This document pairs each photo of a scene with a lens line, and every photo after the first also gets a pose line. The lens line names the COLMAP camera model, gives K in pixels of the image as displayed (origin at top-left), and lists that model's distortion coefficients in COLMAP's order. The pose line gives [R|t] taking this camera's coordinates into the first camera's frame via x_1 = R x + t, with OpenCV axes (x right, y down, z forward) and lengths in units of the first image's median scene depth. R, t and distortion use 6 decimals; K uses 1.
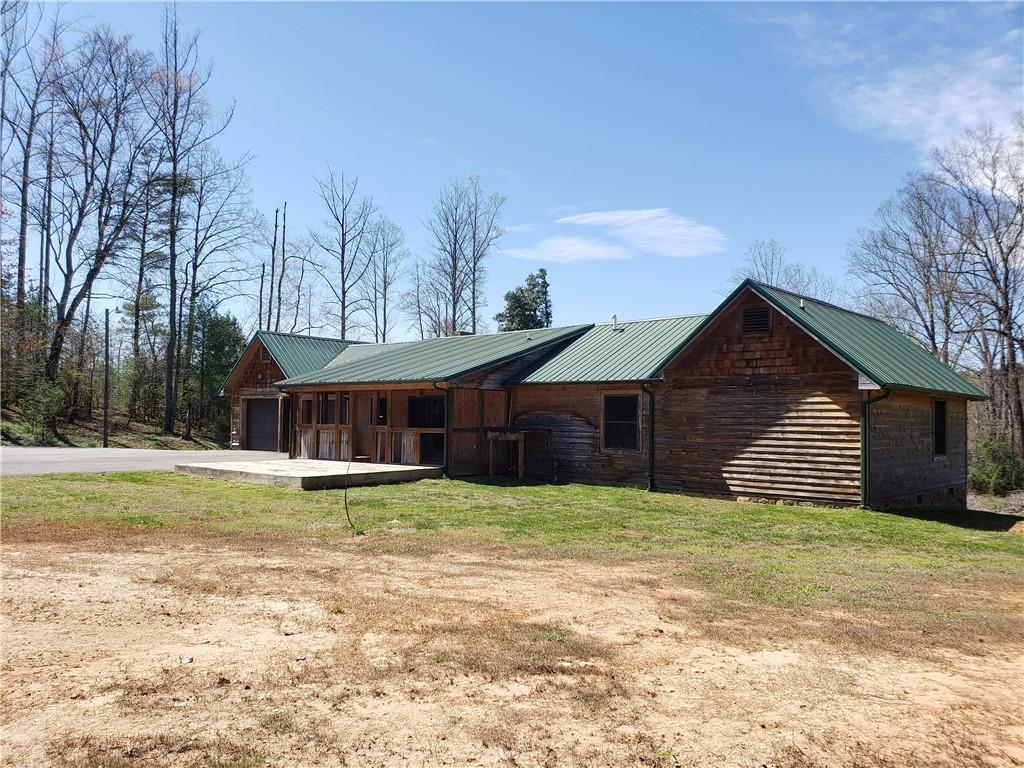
lens RADIAL K [[778.2, 0, 513.0], [0, 778.2, 384.0], [0, 0, 1]] dist [0.078663, -0.049556]
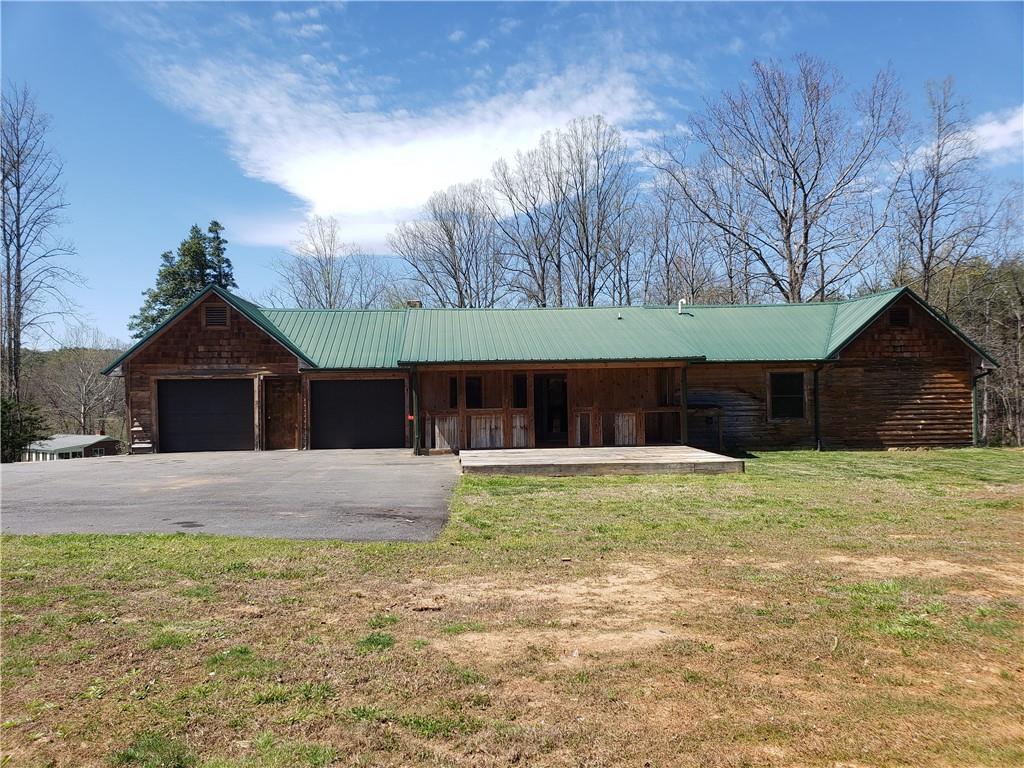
lens RADIAL K [[778.2, 0, 511.8], [0, 778.2, 383.8], [0, 0, 1]] dist [0.078663, -0.049556]
pose [[0.692877, -0.015429, 0.720891, -1.086446], [-0.008425, 0.999530, 0.029491, -0.001025], [-0.721007, -0.026507, 0.692421, 0.508024]]
